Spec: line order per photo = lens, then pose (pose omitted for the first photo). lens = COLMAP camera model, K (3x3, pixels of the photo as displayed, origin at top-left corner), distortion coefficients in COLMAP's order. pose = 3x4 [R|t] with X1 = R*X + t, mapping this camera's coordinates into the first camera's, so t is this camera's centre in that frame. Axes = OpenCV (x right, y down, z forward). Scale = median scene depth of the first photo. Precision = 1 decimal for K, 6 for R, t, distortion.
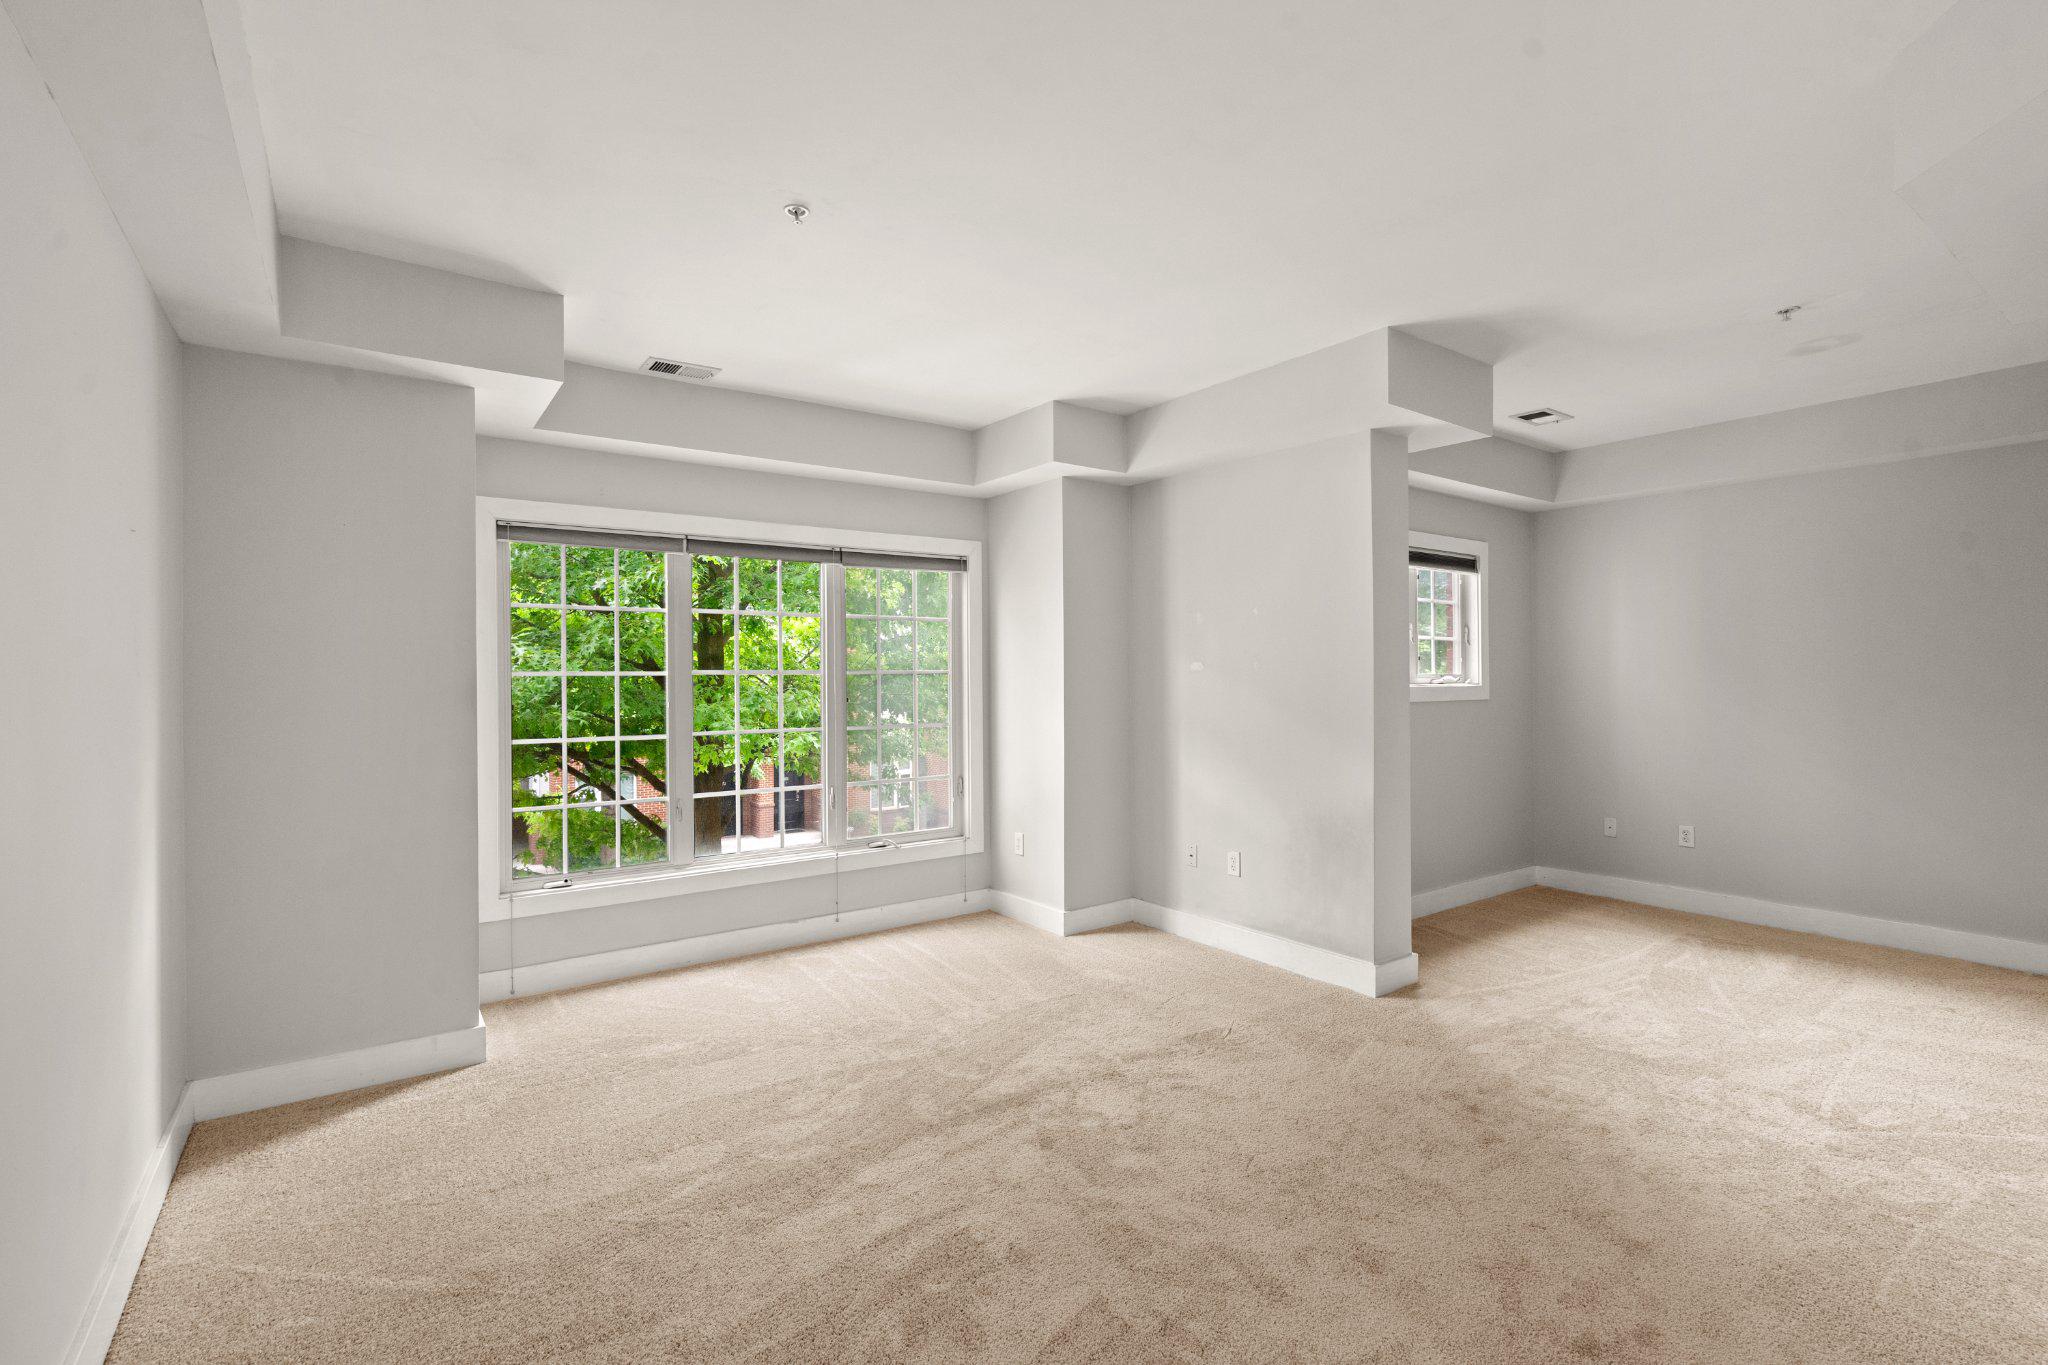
lens RADIAL K [[927.1, 0, 1029.3], [0, 927.1, 683.4], [0, 0, 1]] dist [-0.001851, 0.001017]
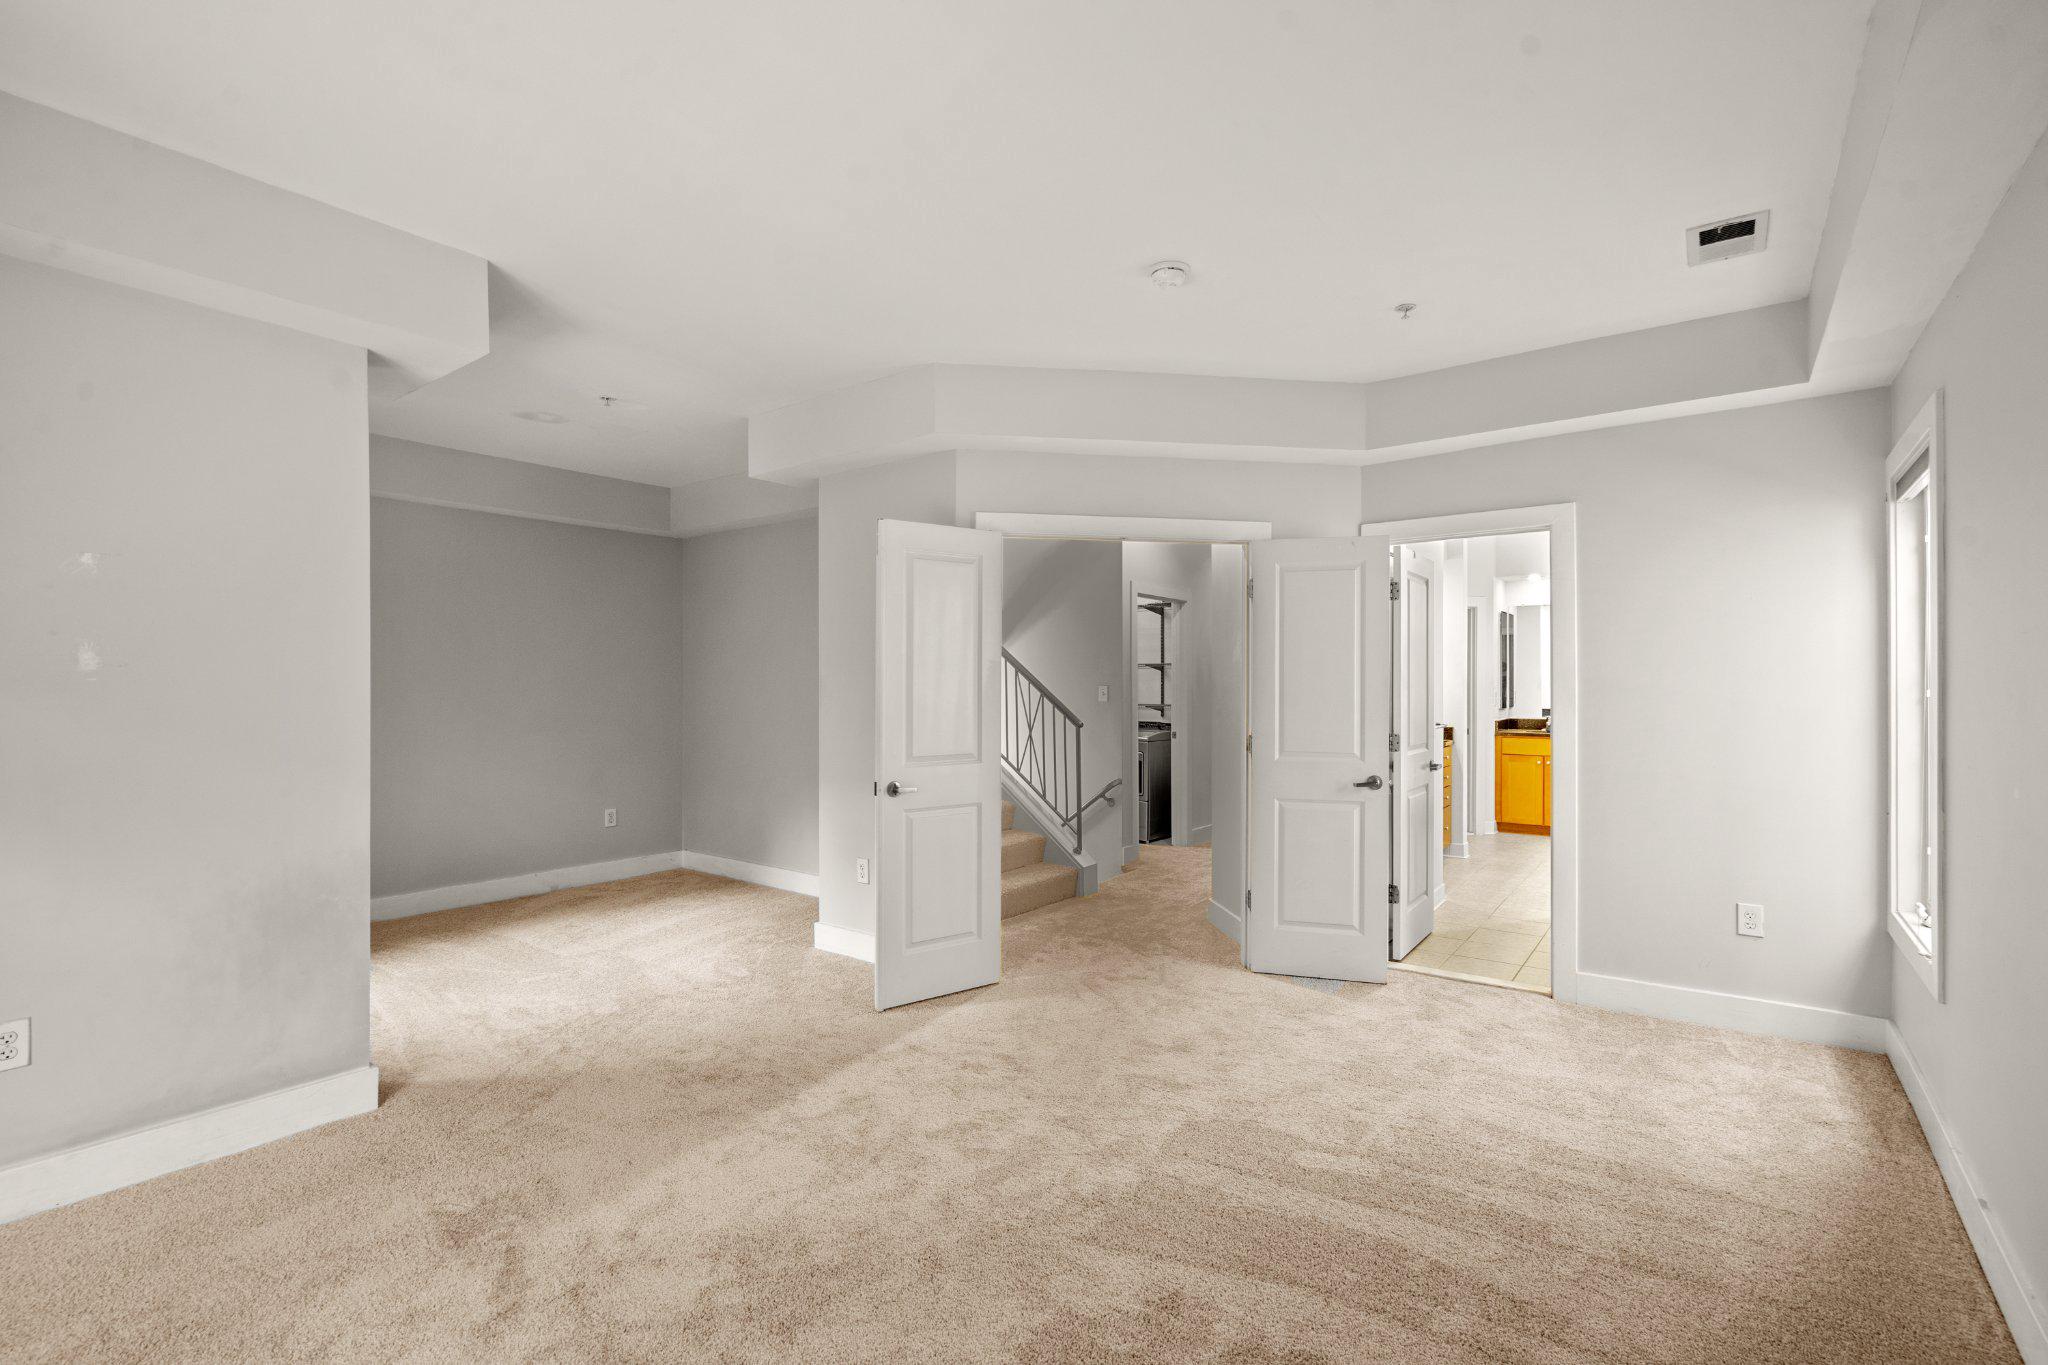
lens RADIAL K [[927.1, 0, 1031.4], [0, 927.1, 689.9], [0, 0, 1]] dist [-0.001851, 0.001017]
pose [[-0.305552, 0.001914, 0.952173, -0.590255], [0.003144, 0.999995, -0.001001, 0.003904], [-0.952170, 0.002688, -0.305557, 0.849430]]
